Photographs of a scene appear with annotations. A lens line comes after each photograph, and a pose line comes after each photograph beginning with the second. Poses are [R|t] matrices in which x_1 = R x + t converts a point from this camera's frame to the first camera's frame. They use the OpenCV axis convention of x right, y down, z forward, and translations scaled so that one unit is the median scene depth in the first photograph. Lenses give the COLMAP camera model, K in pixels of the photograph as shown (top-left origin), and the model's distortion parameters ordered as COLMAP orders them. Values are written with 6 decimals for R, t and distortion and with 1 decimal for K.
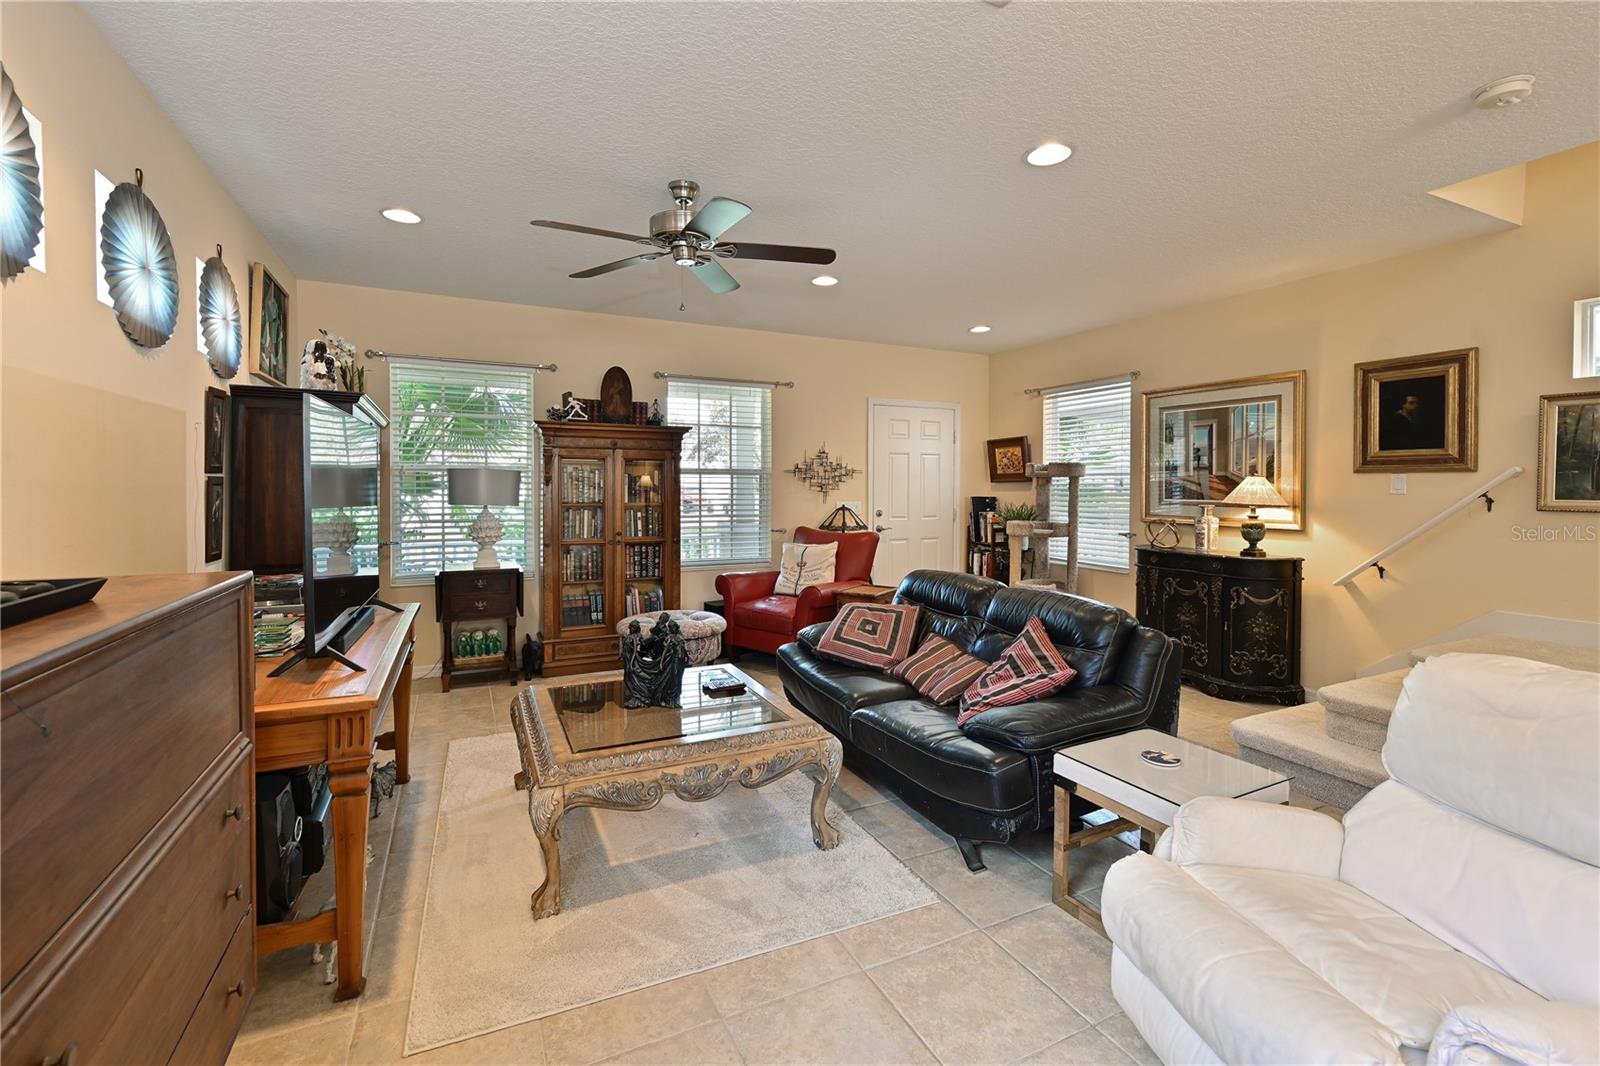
lens RADIAL K [[685.2, 0, 774.2], [0, 685.2, 496.9], [0, 0, 1]] dist [0.002806, 0.000125]
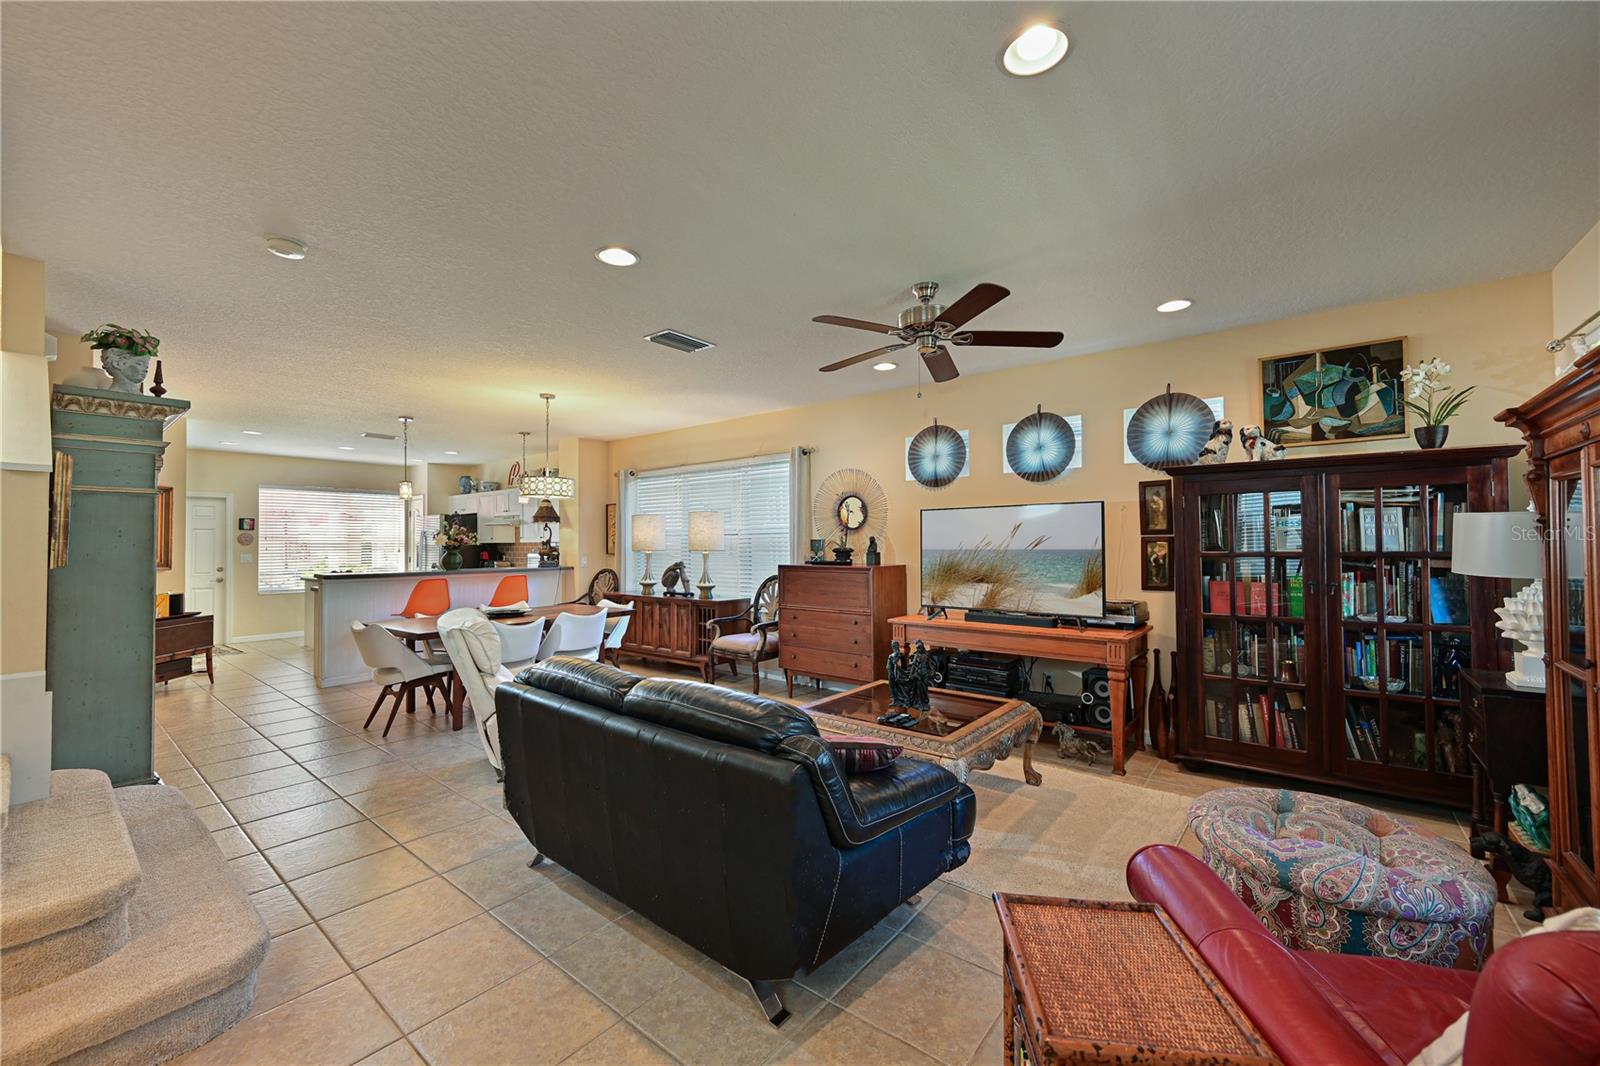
lens RADIAL K [[639.7, 0, 791.0], [0, 639.7, 531.2], [0, 0, 1]] dist [0.002331, 0.000289]
pose [[-0.902989, -0.006835, -0.429610, 0.326995], [-0.003332, 0.999955, -0.008906, -0.015032], [0.429652, -0.006610, -0.902971, 1.139757]]
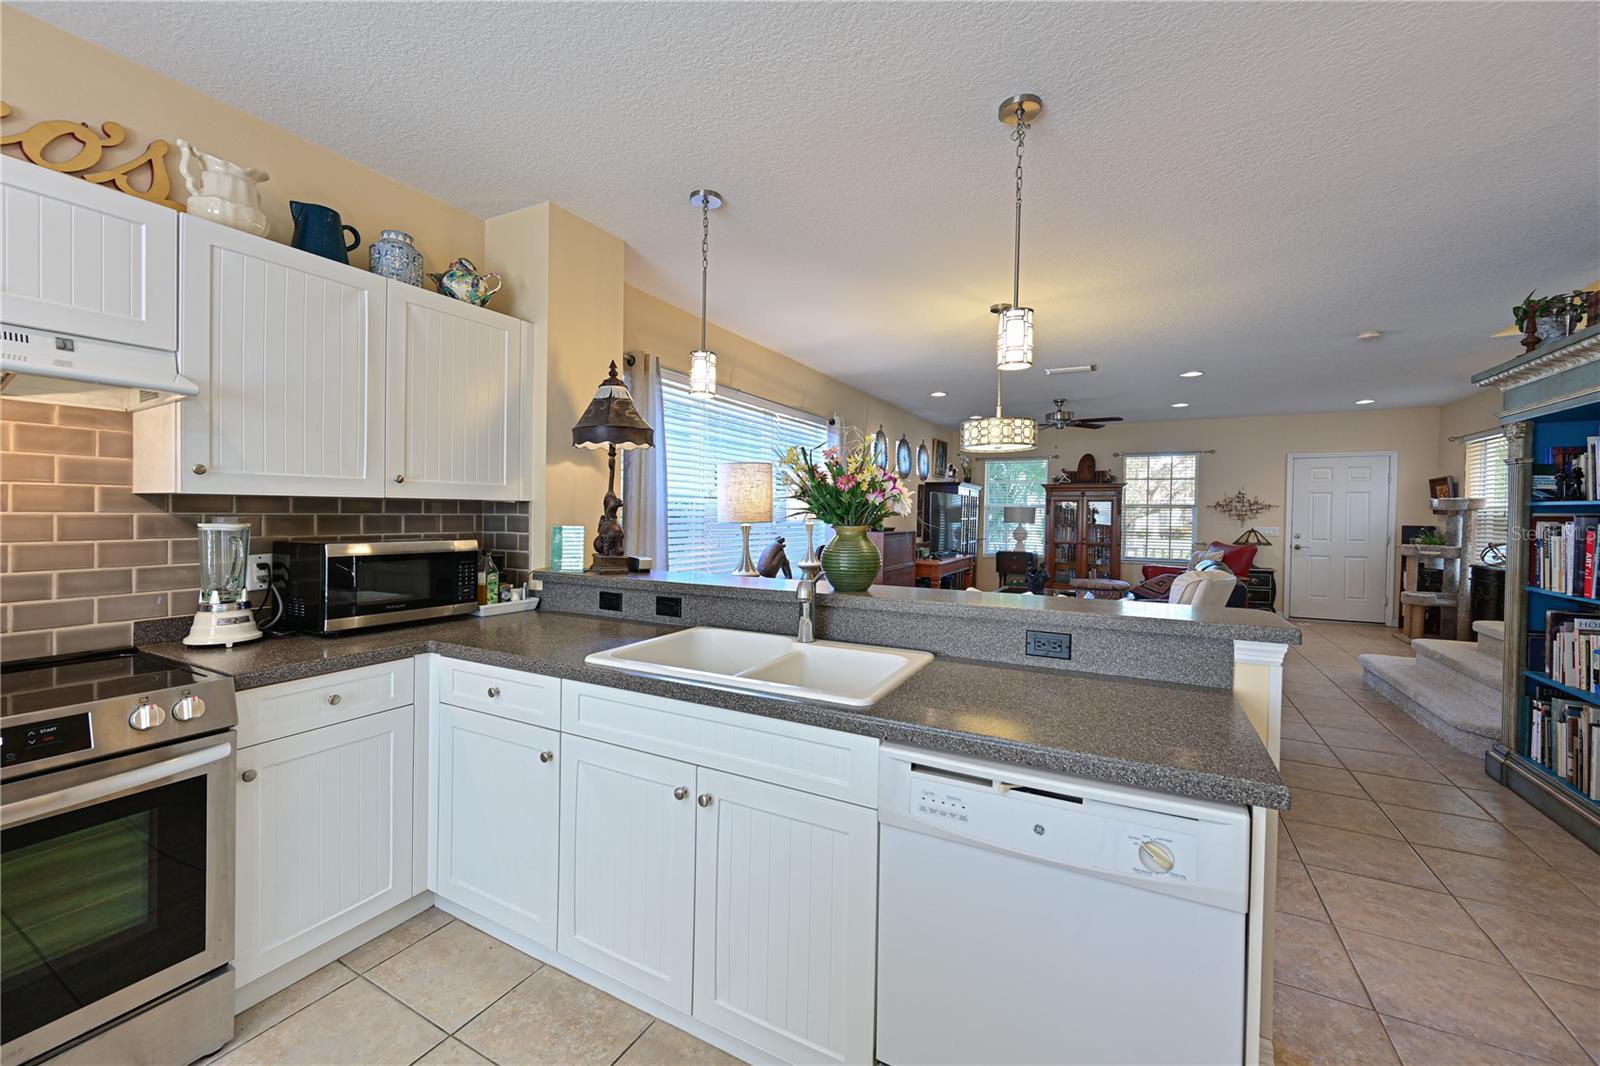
lens RADIAL K [[626.1, 0, 792.5], [0, 626.1, 524.1], [0, 0, 1]] dist [-0.000387, -0.000055]
pose [[0.594058, 0.017700, -0.804227, 0.714376], [-0.018790, 0.999790, 0.008125, 0.011574], [0.804202, 0.010284, 0.594267, -0.737509]]
